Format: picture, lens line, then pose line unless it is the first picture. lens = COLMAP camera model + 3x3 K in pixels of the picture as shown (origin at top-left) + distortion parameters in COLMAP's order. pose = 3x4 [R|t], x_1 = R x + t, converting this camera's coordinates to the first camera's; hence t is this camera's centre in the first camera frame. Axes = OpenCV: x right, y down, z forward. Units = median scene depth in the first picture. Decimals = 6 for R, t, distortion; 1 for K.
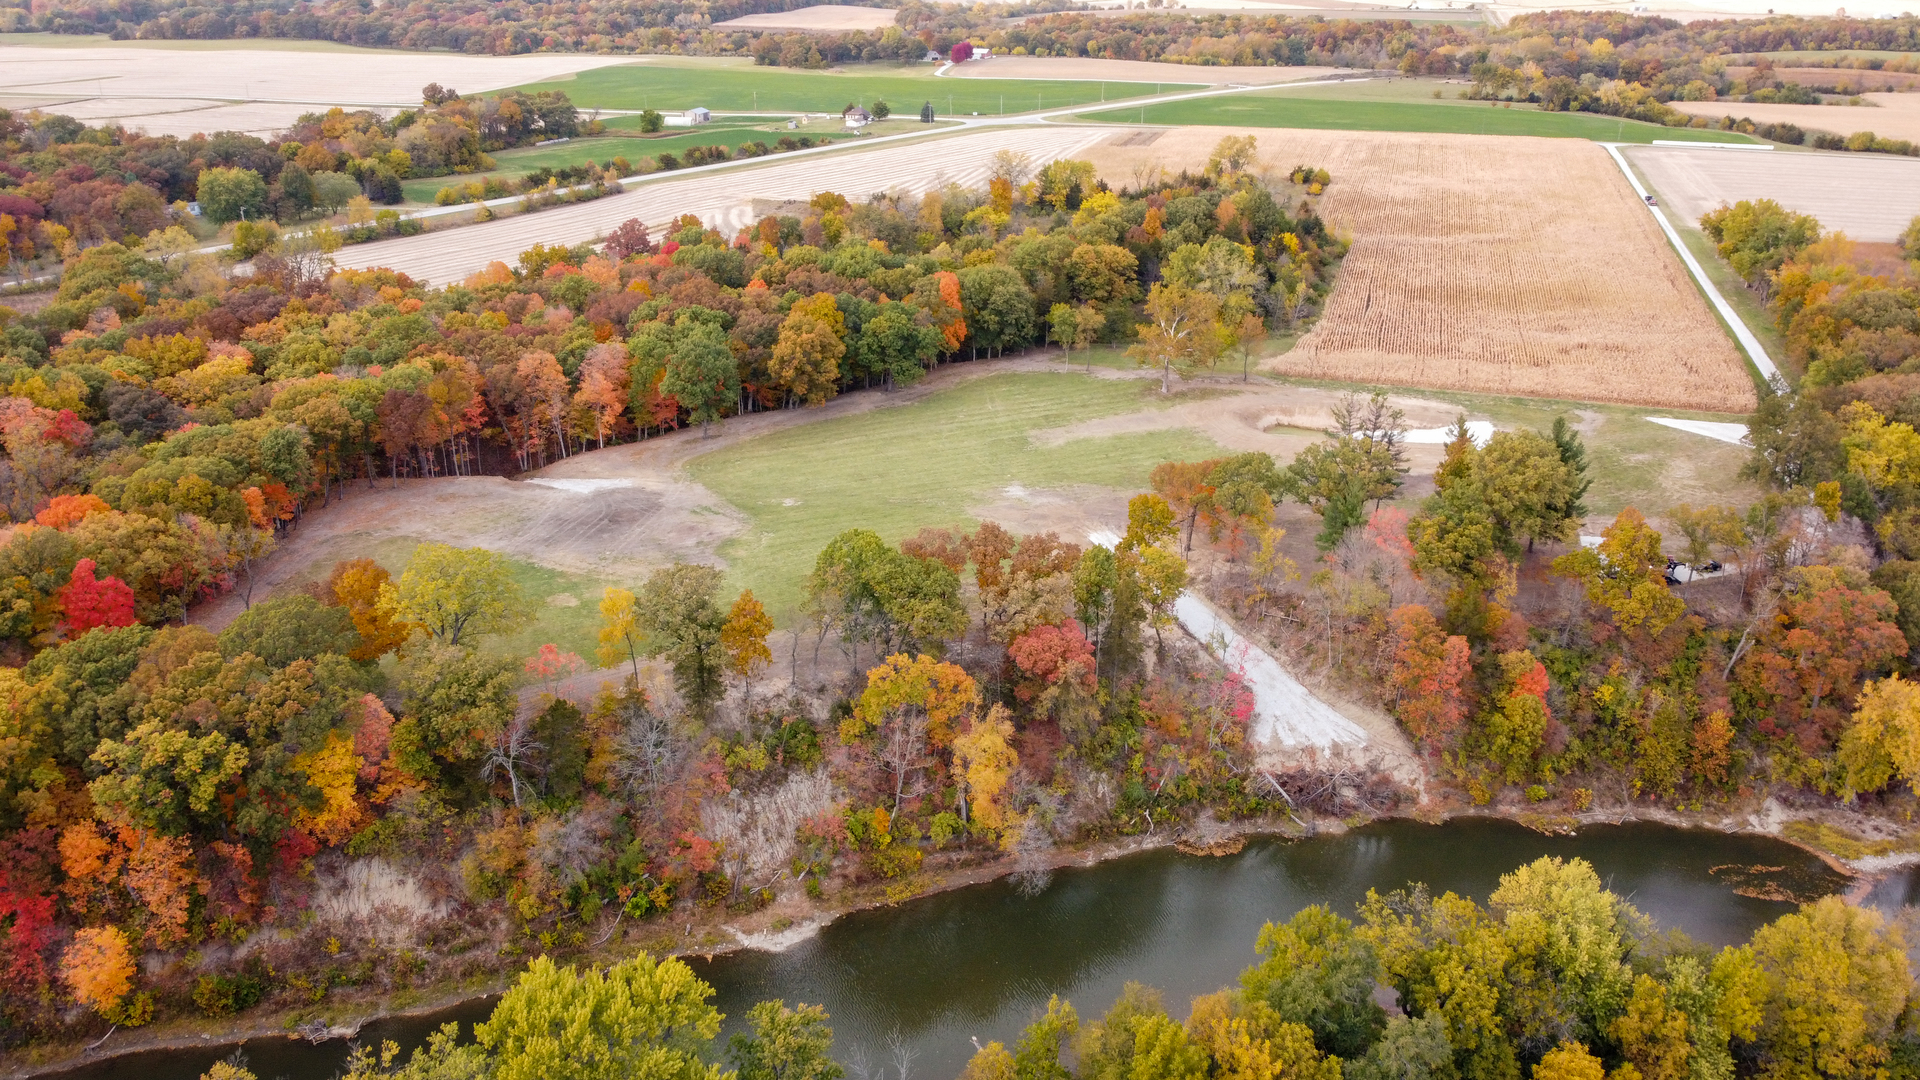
lens RADIAL K [[1459.7, 0, 960.0], [0, 1459.7, 540.0], [0, 0, 1]] dist [-0.001247, -0.000669]
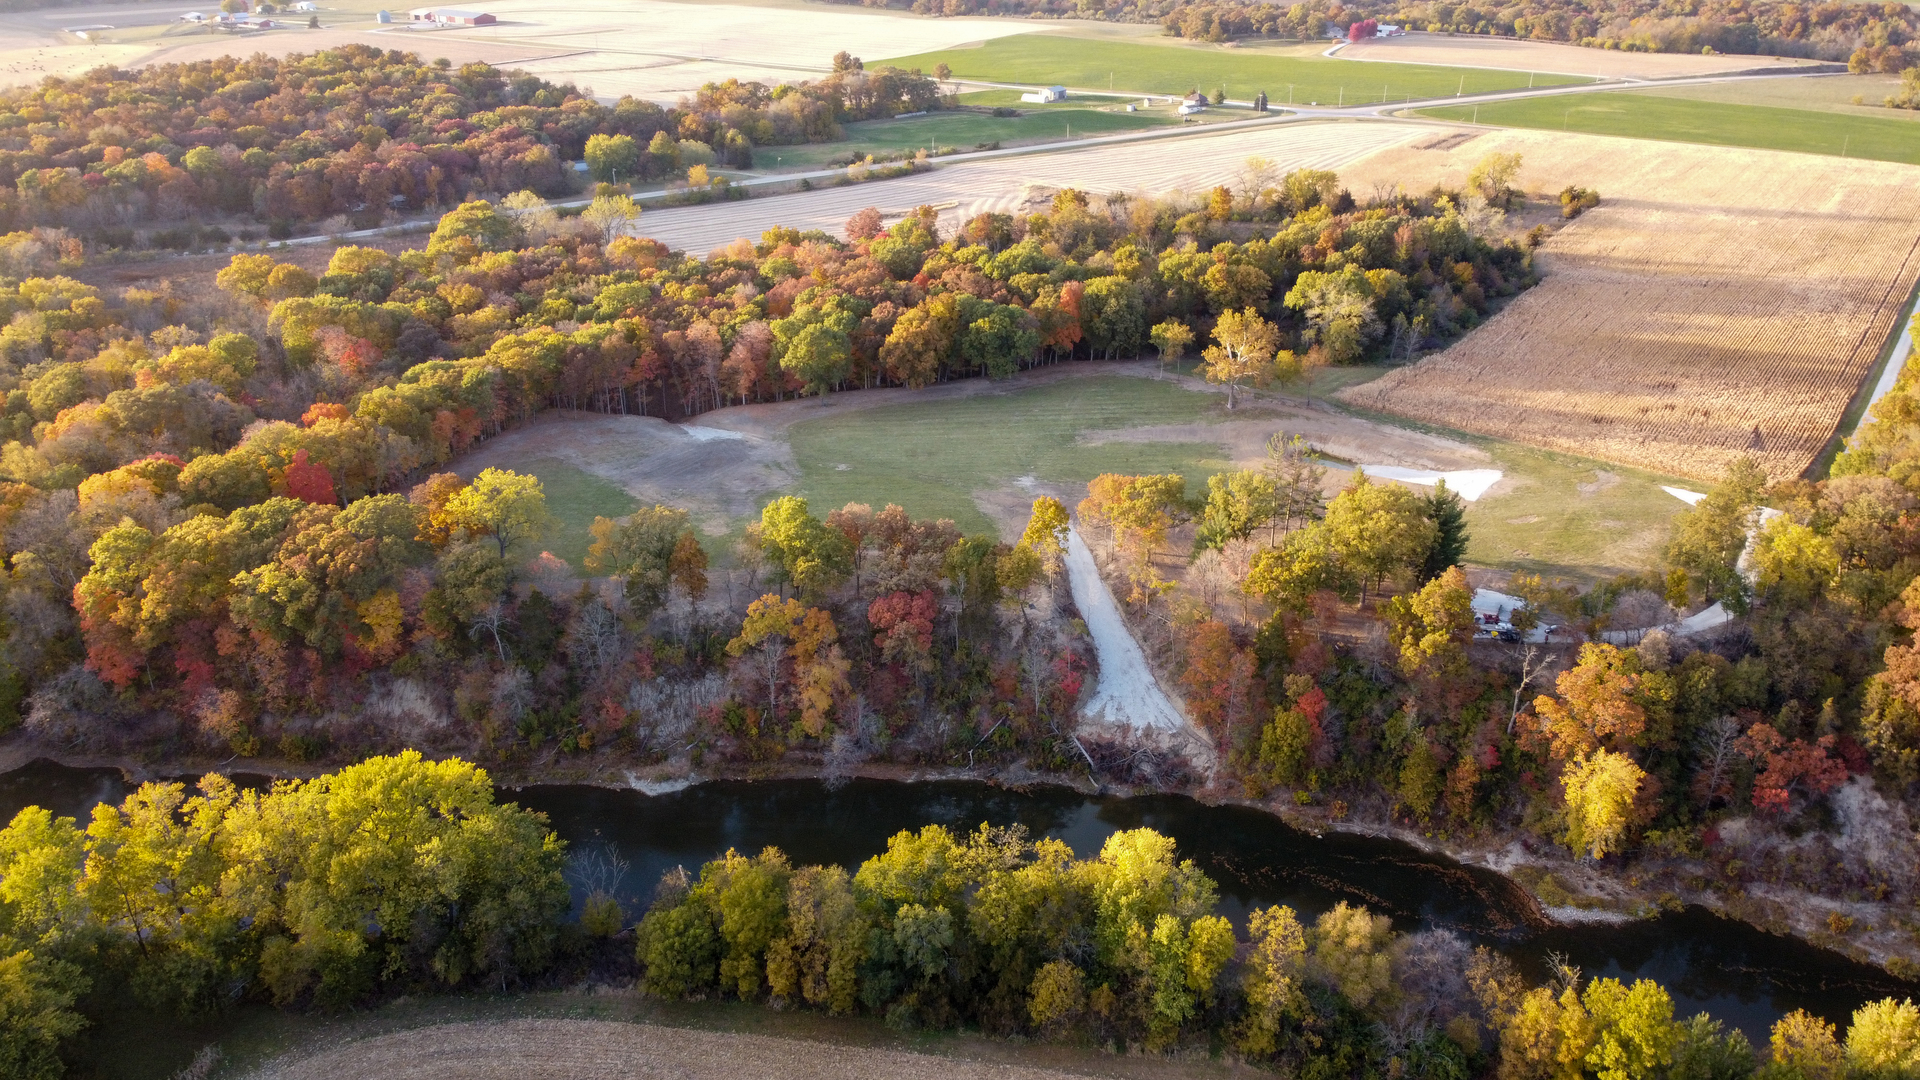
lens RADIAL K [[1450.1, 0, 960.0], [0, 1450.1, 540.0], [0, 0, 1]] dist [-0.000758, -0.000608]
pose [[0.943270, 0.137860, -0.302054, 0.338278], [-0.125823, 0.990294, 0.059051, -0.047452], [0.307263, -0.017696, 0.951460, -0.134488]]
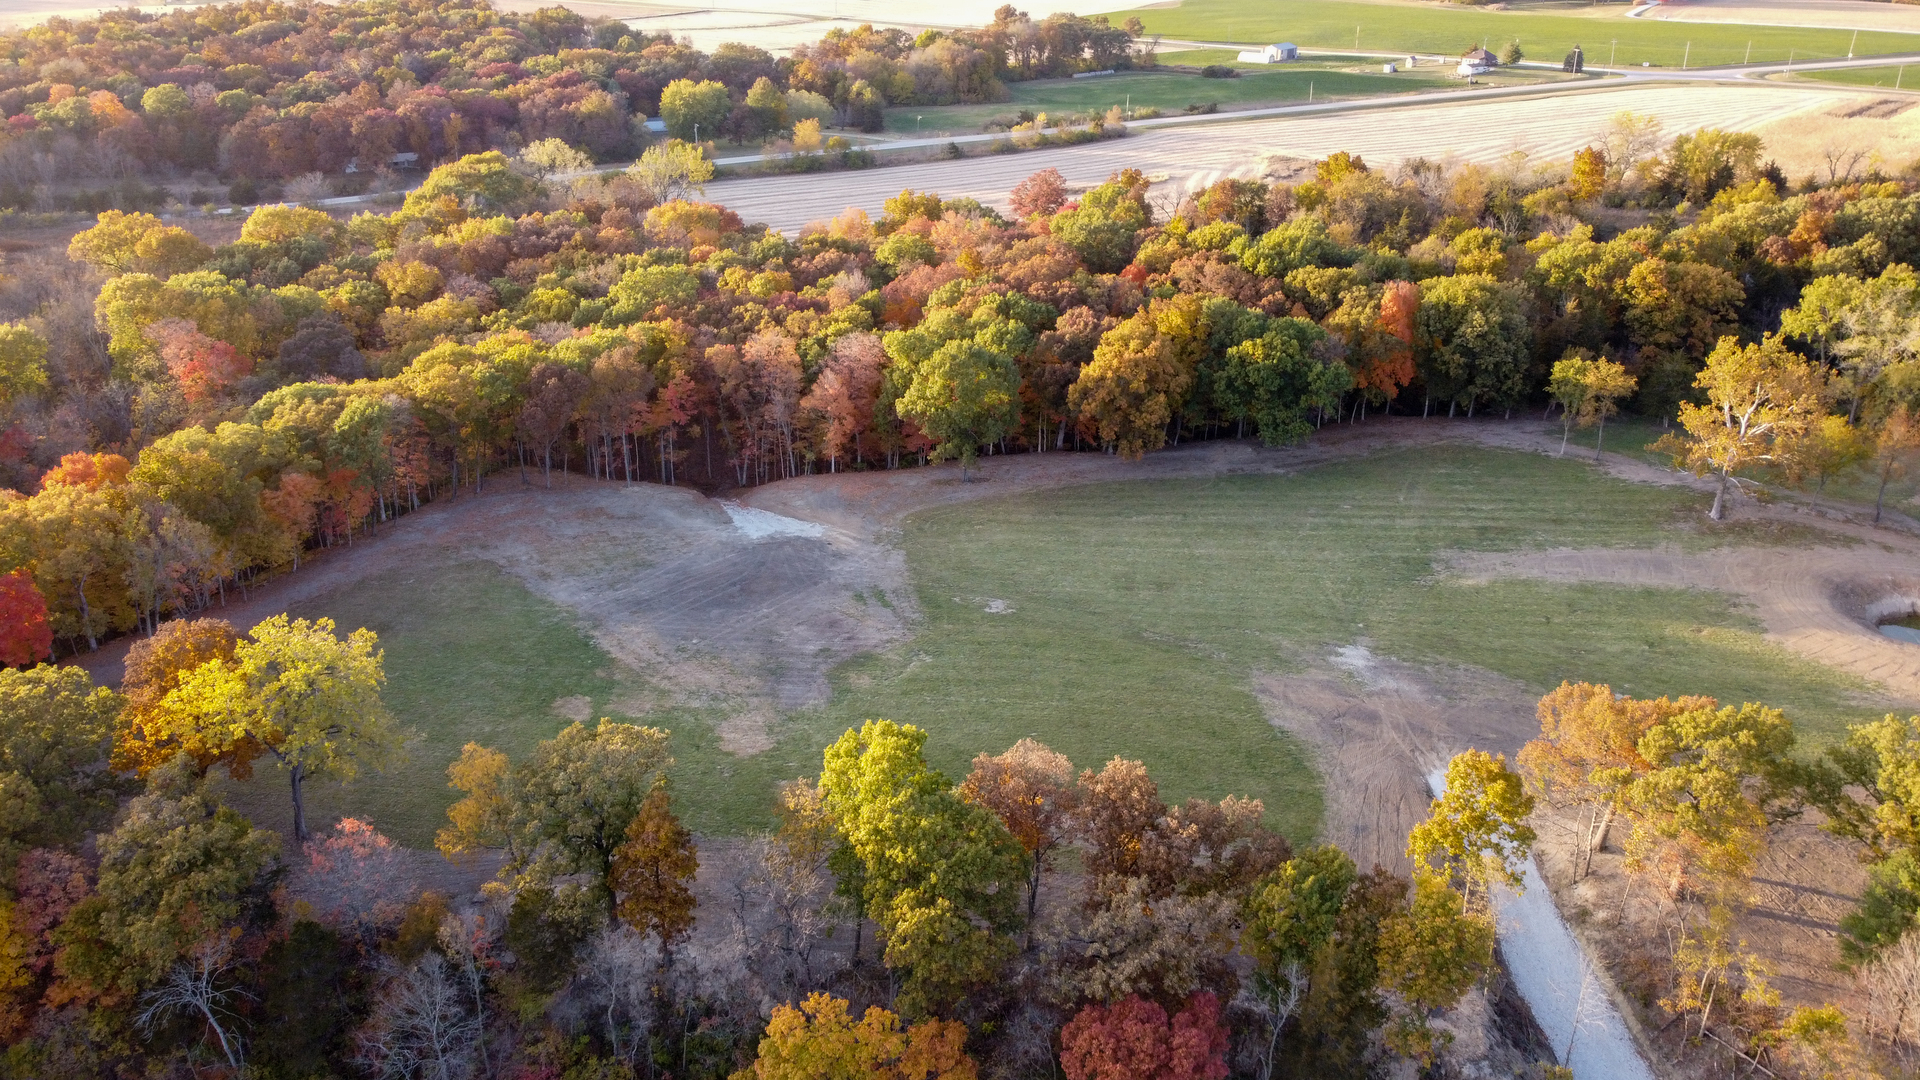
lens RADIAL K [[1548.4, 0, 908.7], [0, 1548.4, 540.5], [0, 0, 1]] dist [0.002509, -0.000044]
pose [[0.891600, 0.173951, -0.418079, 0.130010], [-0.166340, 0.984539, 0.054900, -0.082955], [0.421165, 0.020594, 0.906750, 0.321474]]
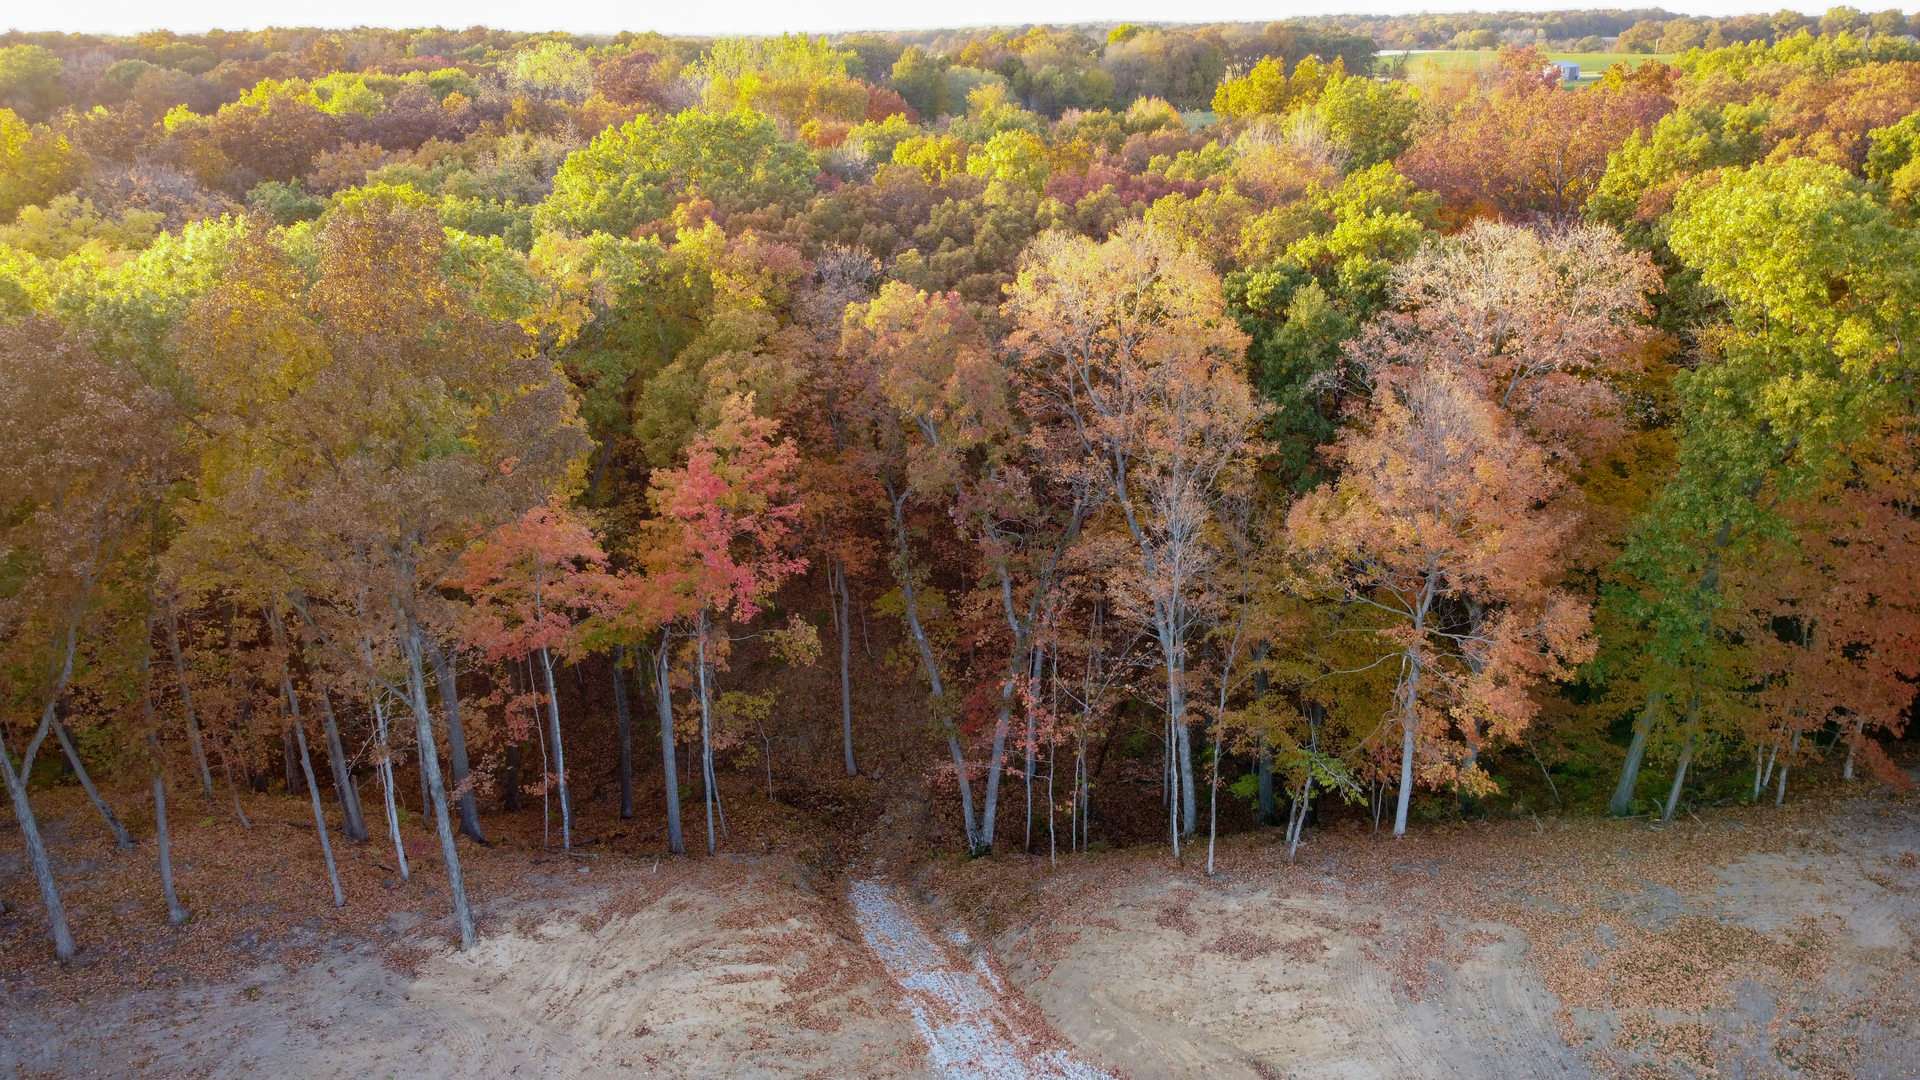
lens RADIAL K [[1450.1, 0, 960.0], [0, 1450.1, 540.0], [0, 0, 1]] dist [-0.000758, -0.000608]
pose [[0.874708, 0.142683, -0.463171, -0.229329], [-0.165249, 0.986217, -0.008266, -0.091535], [0.455608, 0.083769, 0.886231, 0.871970]]
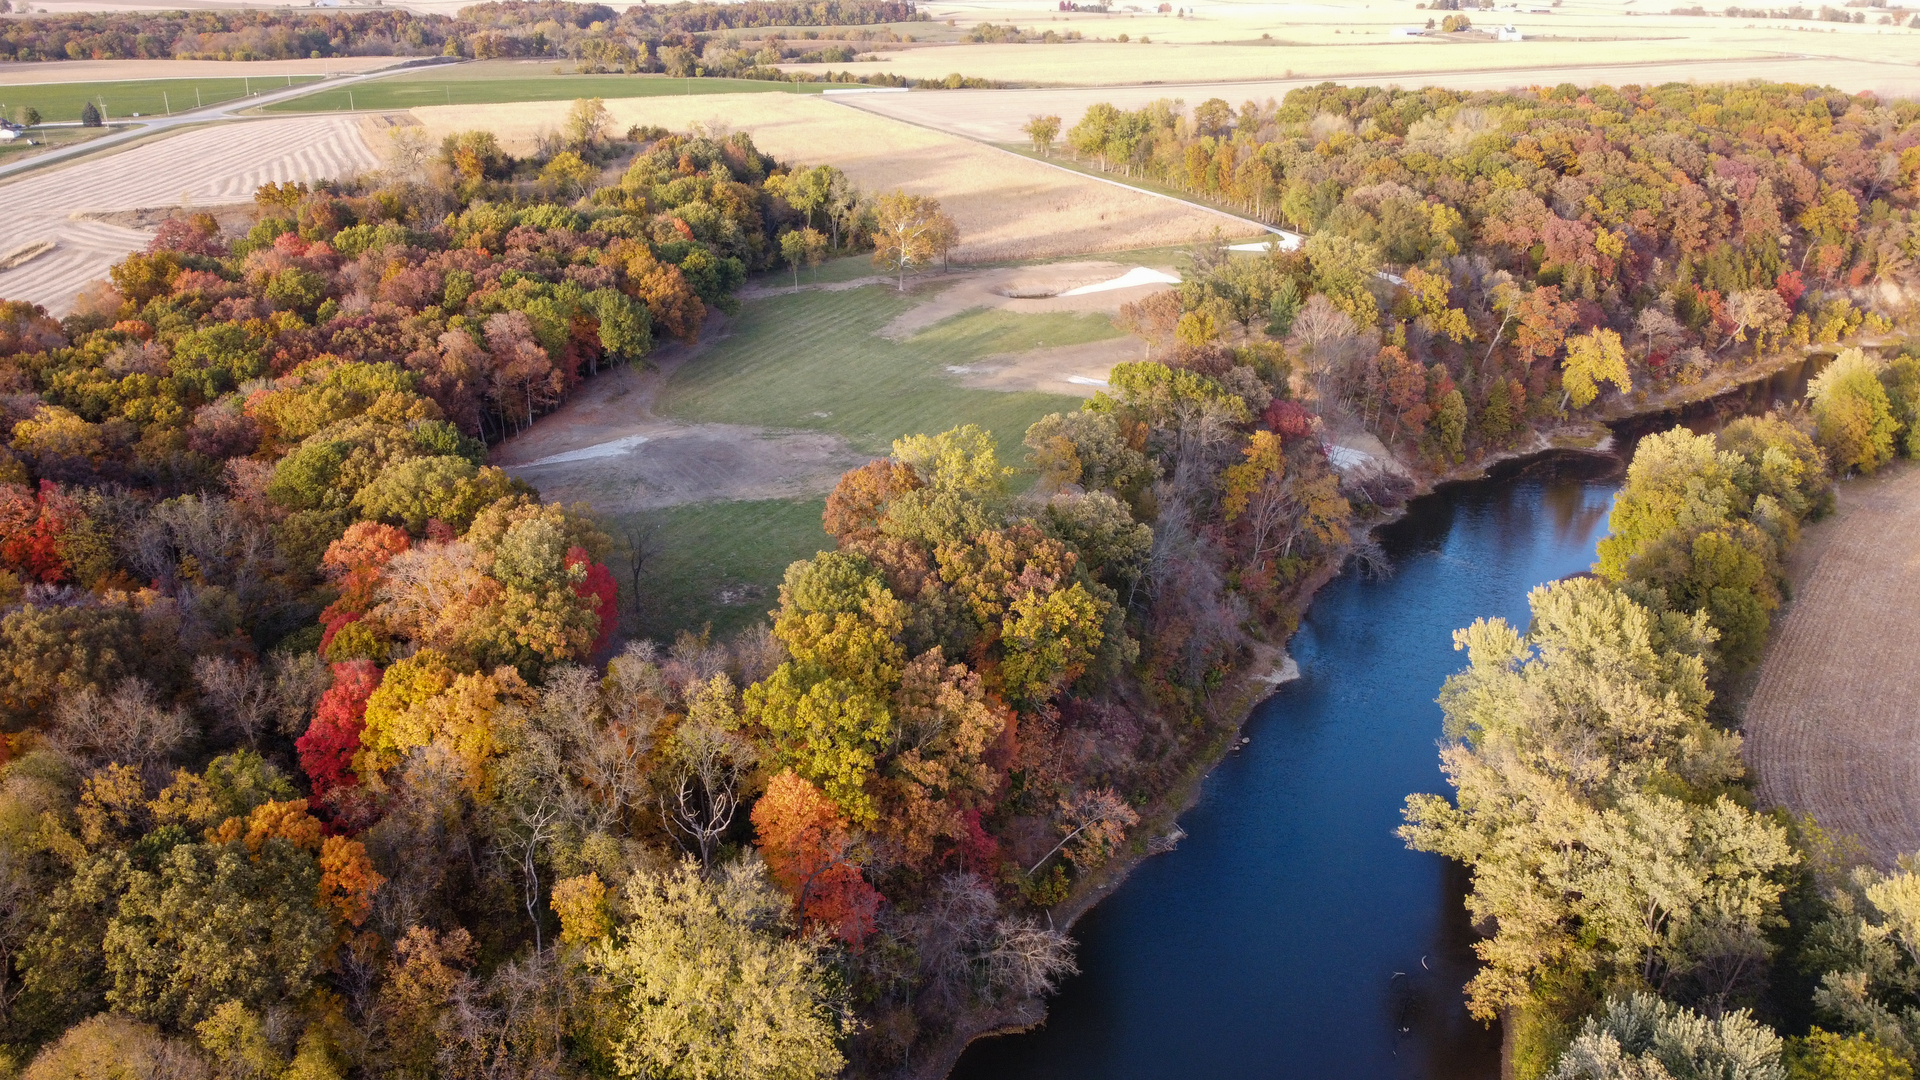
lens RADIAL K [[1459.7, 0, 960.0], [0, 1459.7, 540.0], [0, 0, 1]] dist [-0.001247, -0.000669]
pose [[0.728060, -0.254889, 0.636365, -0.694945], [0.256268, 0.962198, 0.092204, -0.011244], [-0.635811, 0.095950, 0.765858, 0.140316]]
